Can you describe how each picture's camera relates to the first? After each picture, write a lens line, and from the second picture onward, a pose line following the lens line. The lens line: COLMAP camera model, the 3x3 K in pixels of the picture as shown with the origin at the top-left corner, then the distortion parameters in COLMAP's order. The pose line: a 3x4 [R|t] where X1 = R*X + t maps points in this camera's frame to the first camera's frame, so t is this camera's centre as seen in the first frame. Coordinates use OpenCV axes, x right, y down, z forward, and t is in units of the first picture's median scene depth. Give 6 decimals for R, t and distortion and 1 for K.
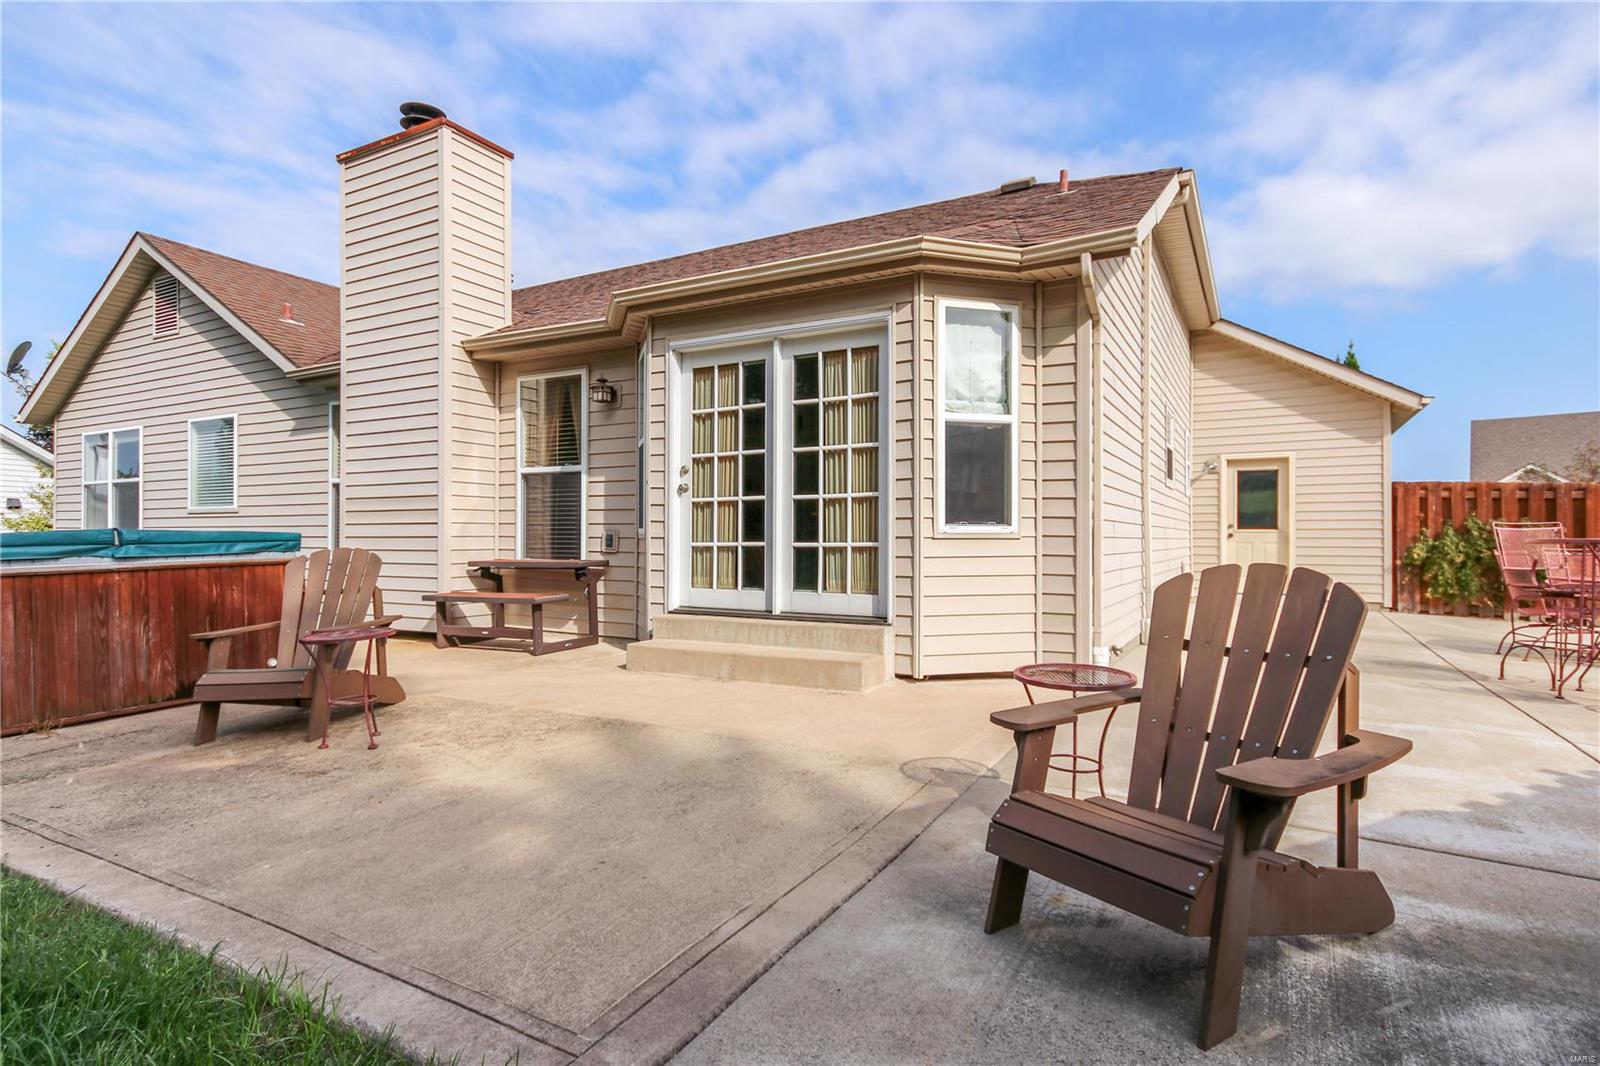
lens RADIAL K [[794.5, 0, 814.7], [0, 794.5, 532.0], [0, 0, 1]] dist [0.009984, 0.000181]
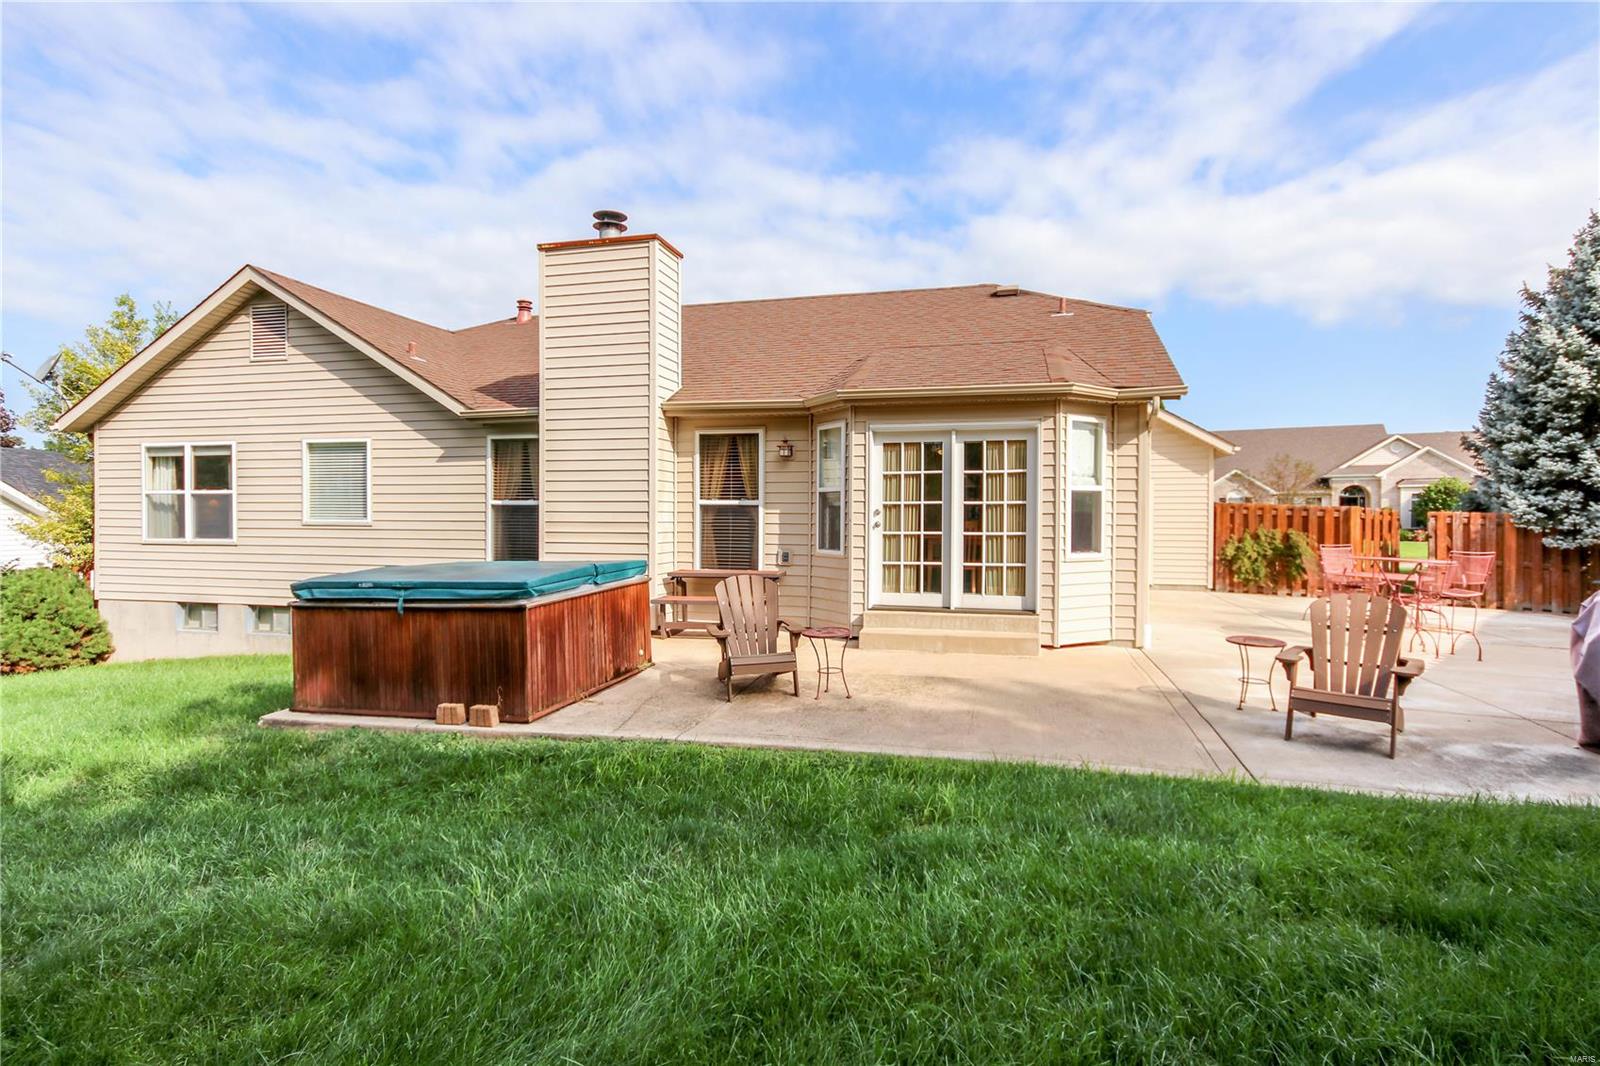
lens RADIAL K [[775.6, 0, 800.0], [0, 775.6, 533.0], [0, 0, 1]] dist [0.003011, 0.000198]
pose [[0.970453, -0.001596, 0.241286, -0.652050], [-0.005261, 0.999600, 0.027772, -0.079136], [-0.241234, -0.028220, 0.970056, -0.358662]]
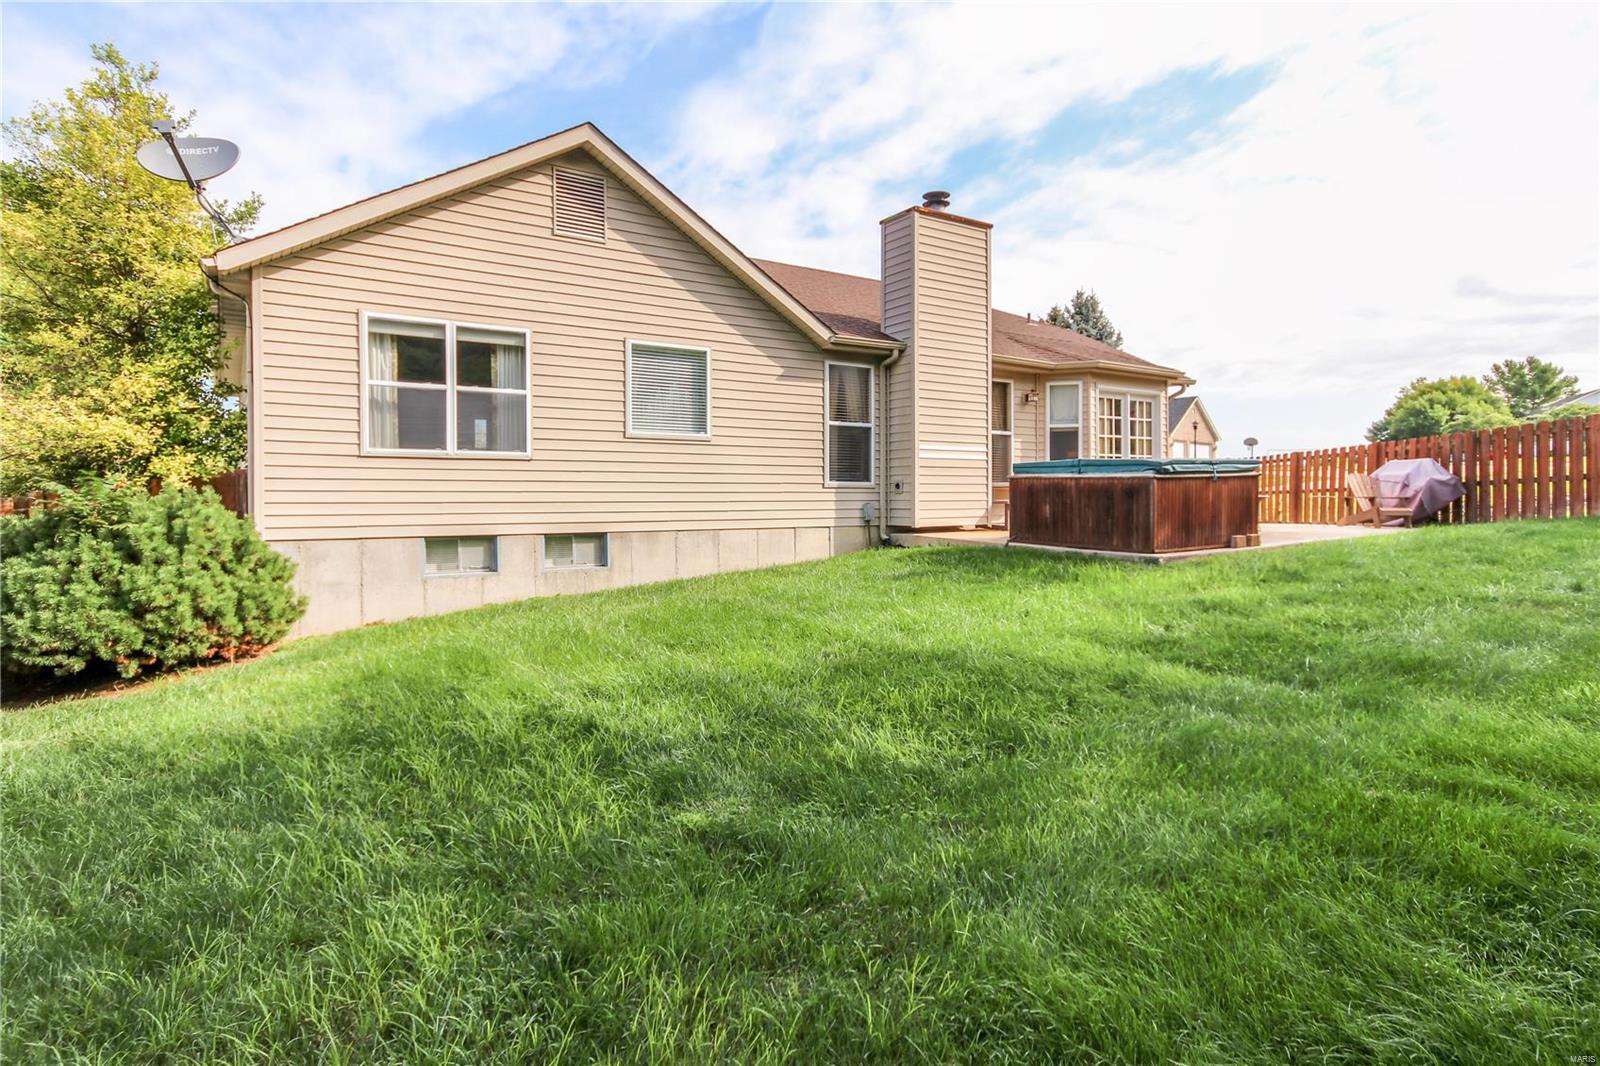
lens RADIAL K [[822.2, 0, 768.0], [0, 822.2, 496.4], [0, 0, 1]] dist [0.019370, 0.000624]
pose [[0.511438, 0.001676, 0.859319, -2.671950], [-0.002164, 0.999997, -0.000663, 0.081787], [-0.859318, -0.001521, 0.511440, 0.605602]]
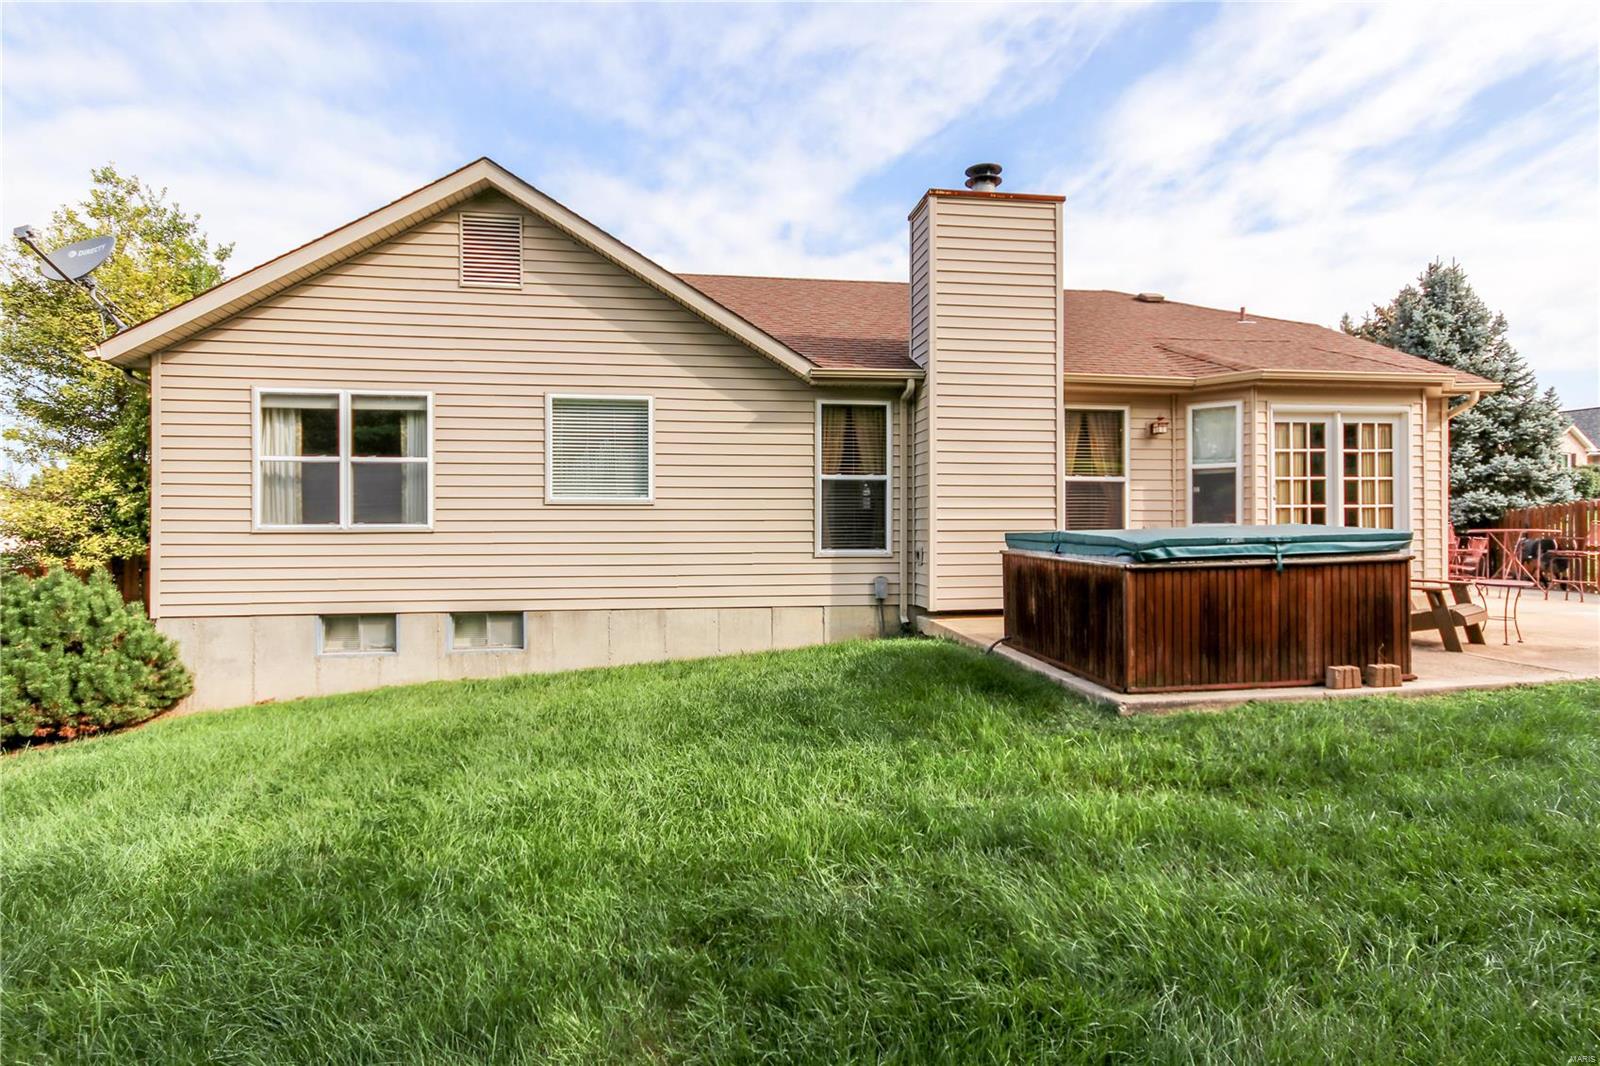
lens RADIAL K [[806.5, 0, 784.2], [0, 806.5, 524.0], [0, 0, 1]] dist [0.019985, 0.000268]
pose [[0.814469, 0.003029, 0.580199, -1.862720], [-0.001177, 0.999993, -0.003568, 0.000263], [-0.580206, 0.002224, 0.814467, 0.264577]]
